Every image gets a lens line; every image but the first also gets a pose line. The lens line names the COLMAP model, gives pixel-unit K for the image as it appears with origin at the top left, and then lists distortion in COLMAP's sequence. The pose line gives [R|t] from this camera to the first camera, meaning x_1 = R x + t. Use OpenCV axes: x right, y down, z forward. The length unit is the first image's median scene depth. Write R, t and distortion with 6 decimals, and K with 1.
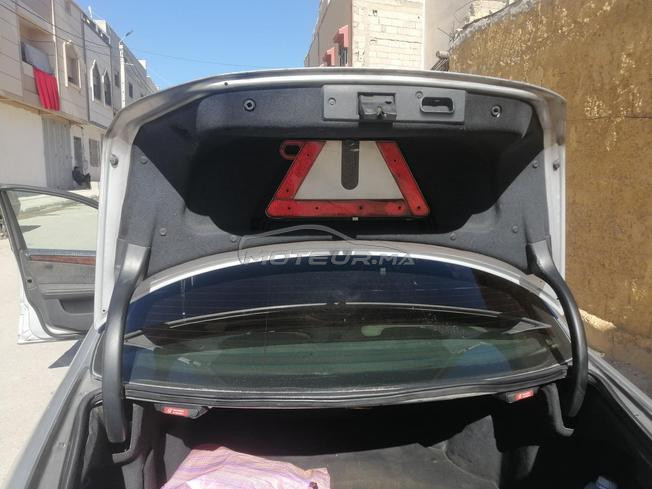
lens RADIAL K [[496.0, 0, 326.0], [0, 496.0, 244.5], [0, 0, 1]] dist [-0.058570, 0.001854]
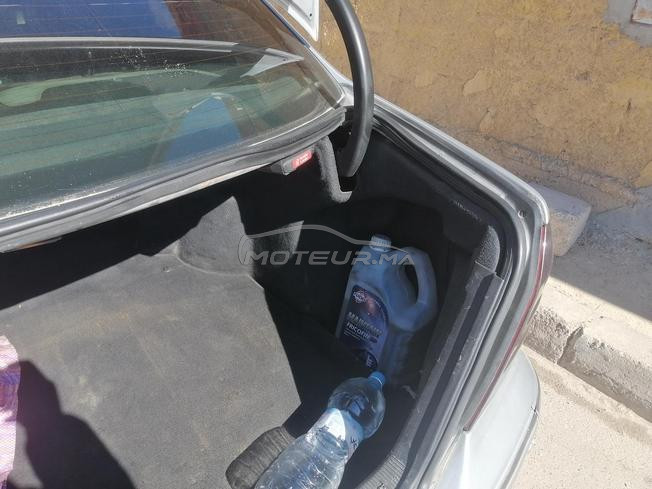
lens RADIAL K [[519.2, 0, 316.5], [0, 519.2, 243.4], [0, 0, 1]] dist [0.003808, 0.126939]
pose [[0.824682, -0.275380, 0.494029, 0.032331], [0.046480, 0.903509, 0.426042, 0.090618], [-0.563683, -0.328387, 0.757907, 0.337025]]
